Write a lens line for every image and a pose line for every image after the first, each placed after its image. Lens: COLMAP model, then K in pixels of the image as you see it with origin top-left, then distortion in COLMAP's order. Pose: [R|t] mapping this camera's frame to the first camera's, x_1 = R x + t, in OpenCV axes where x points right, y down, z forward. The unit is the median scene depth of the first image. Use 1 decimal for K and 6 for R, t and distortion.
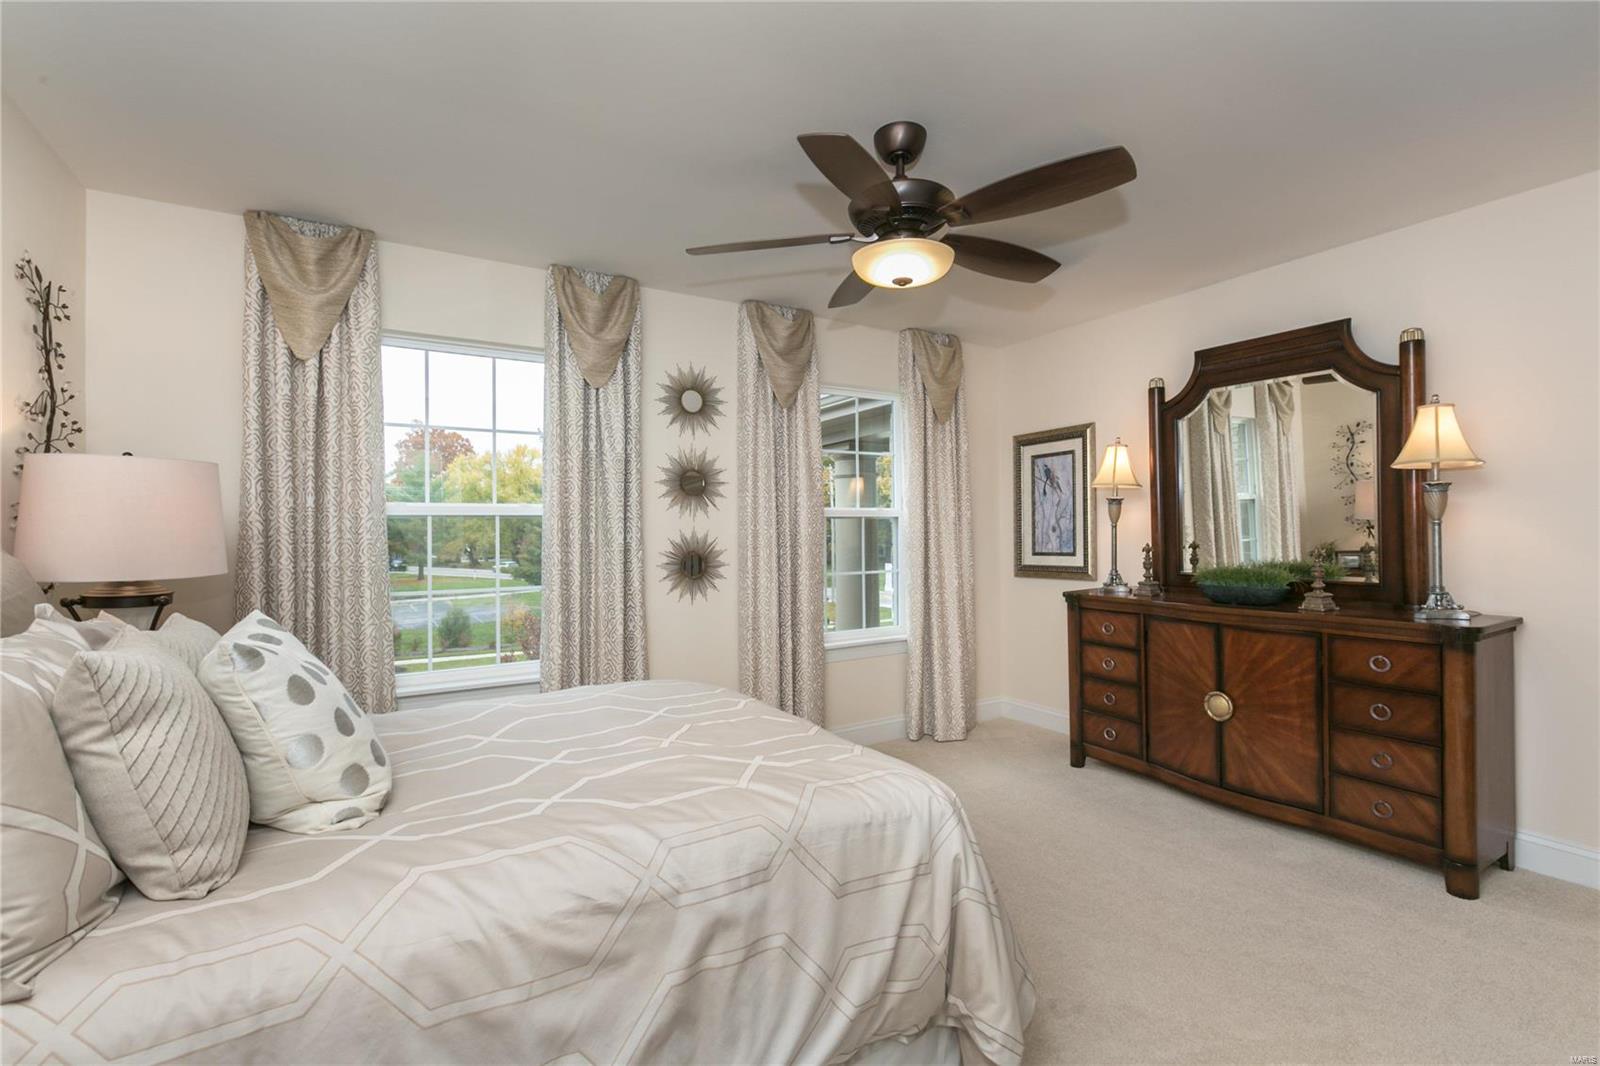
lens RADIAL K [[709.5, 0, 798.5], [0, 709.5, 523.7], [0, 0, 1]] dist [0.001328, 0.000654]
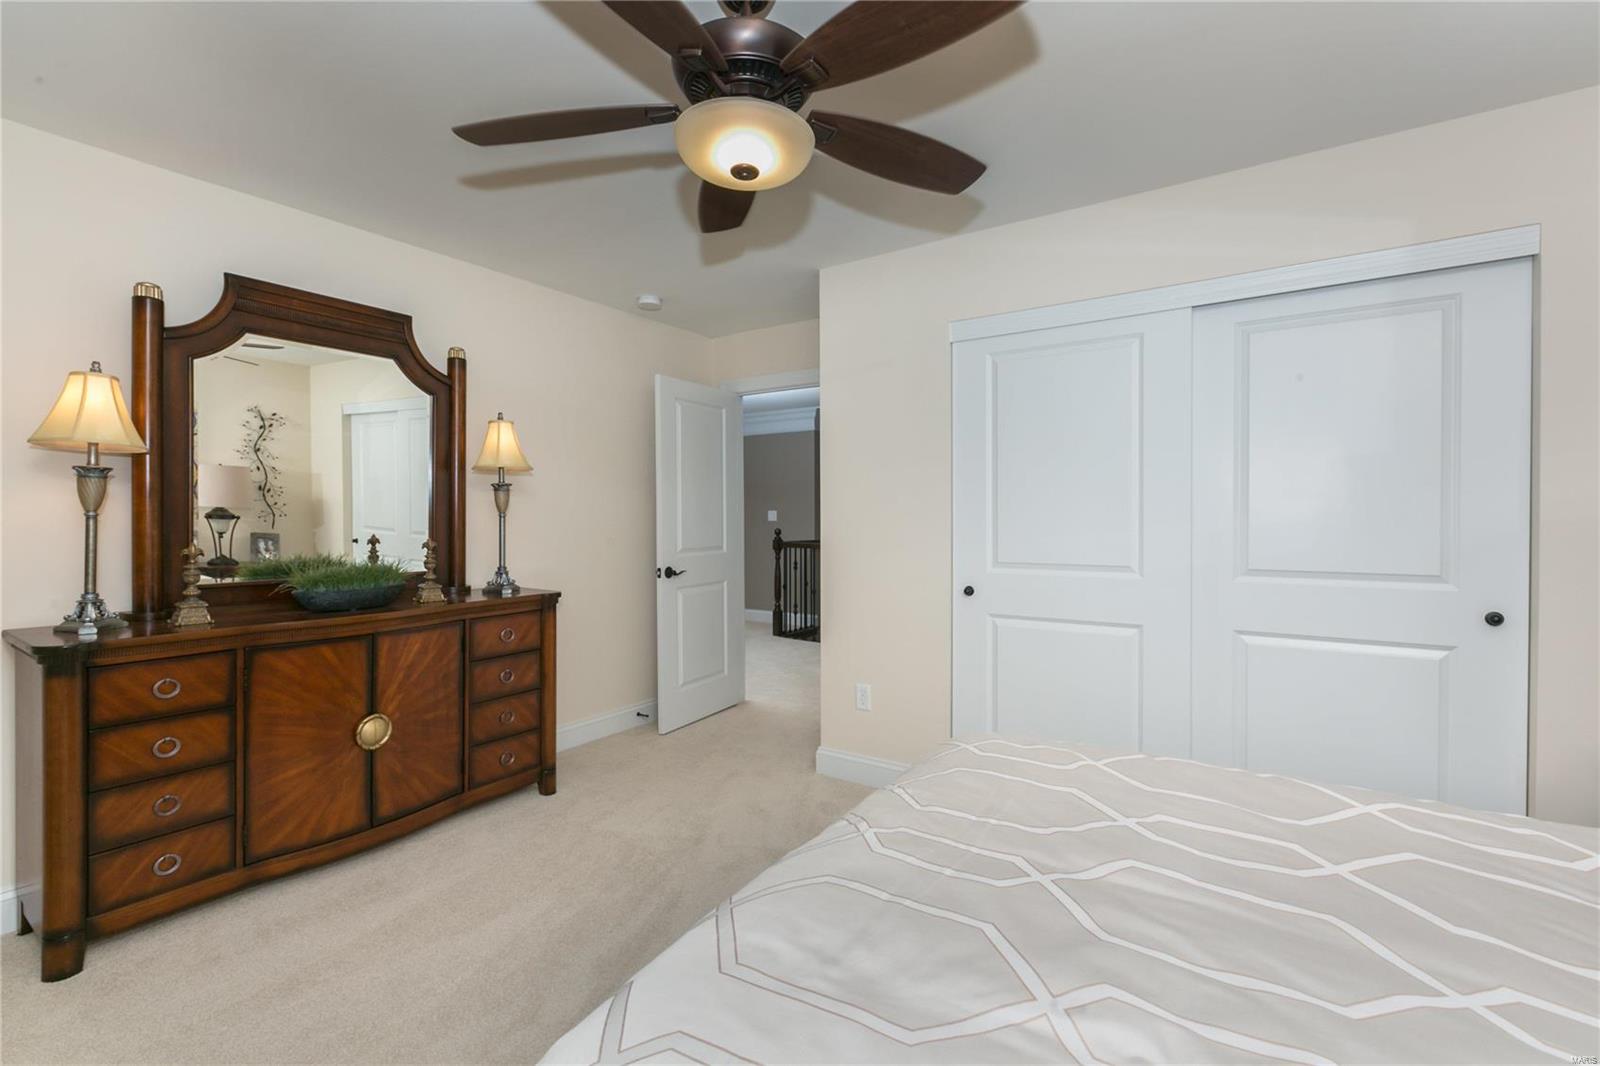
lens RADIAL K [[709.5, 0, 798.5], [0, 709.5, 523.7], [0, 0, 1]] dist [0.001328, 0.000654]
pose [[-0.414621, 0.001133, 0.909993, -0.396583], [0.001616, 0.999999, -0.000508, 0.013072], [-0.909993, 0.001260, -0.414622, 0.927687]]
